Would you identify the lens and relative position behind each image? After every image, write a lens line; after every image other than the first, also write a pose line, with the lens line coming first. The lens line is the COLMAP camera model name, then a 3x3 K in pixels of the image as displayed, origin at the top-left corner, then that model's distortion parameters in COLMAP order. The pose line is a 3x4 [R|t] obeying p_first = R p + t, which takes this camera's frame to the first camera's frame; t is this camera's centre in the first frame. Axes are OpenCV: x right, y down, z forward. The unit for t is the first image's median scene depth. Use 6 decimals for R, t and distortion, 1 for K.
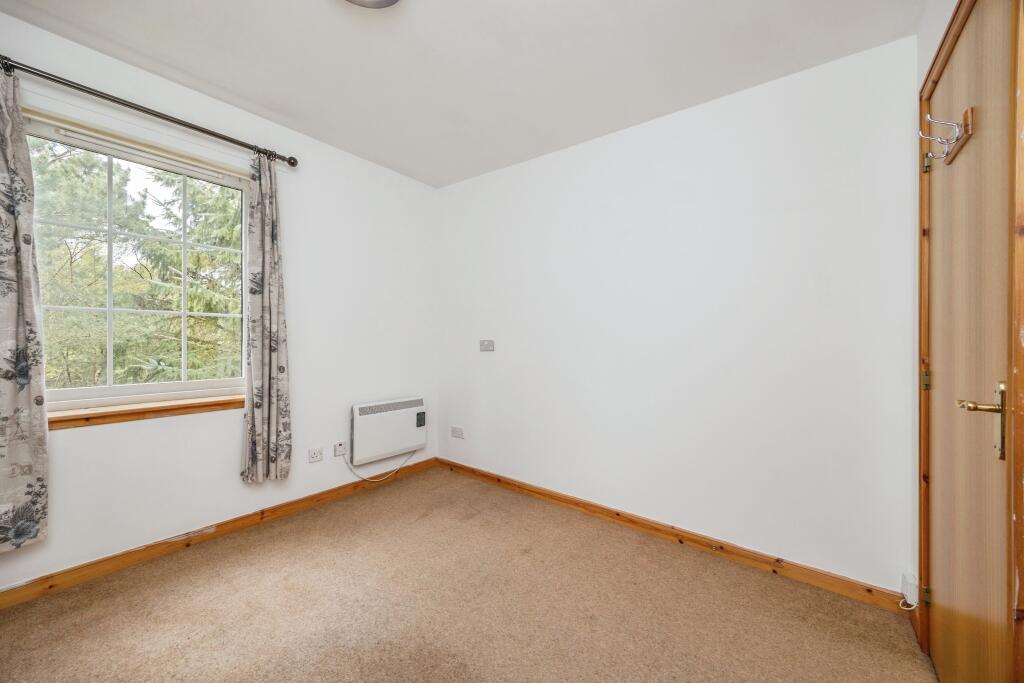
lens RADIAL K [[397.3, 0, 510.8], [0, 397.3, 334.1], [0, 0, 1]] dist [0.000651, 0.000194]
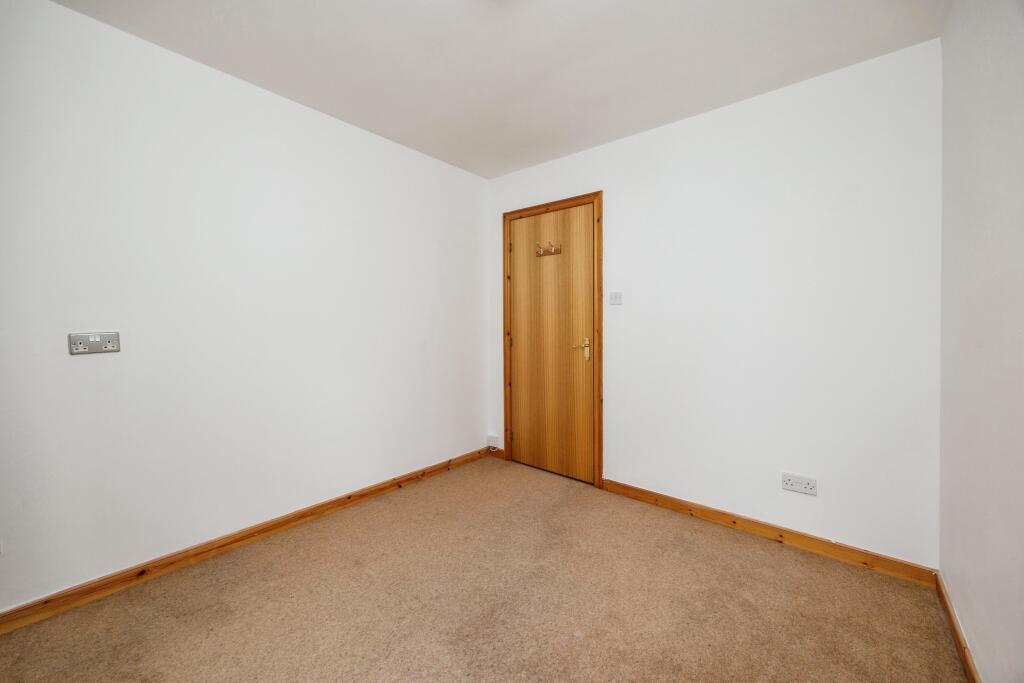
lens RADIAL K [[397.3, 0, 514.2], [0, 397.3, 332.8], [0, 0, 1]] dist [0.000651, 0.000194]
pose [[0.020786, -0.024497, 0.999484, -0.763780], [0.000609, 0.999700, 0.024490, 0.002644], [-0.999784, 0.000100, 0.020794, 0.572626]]
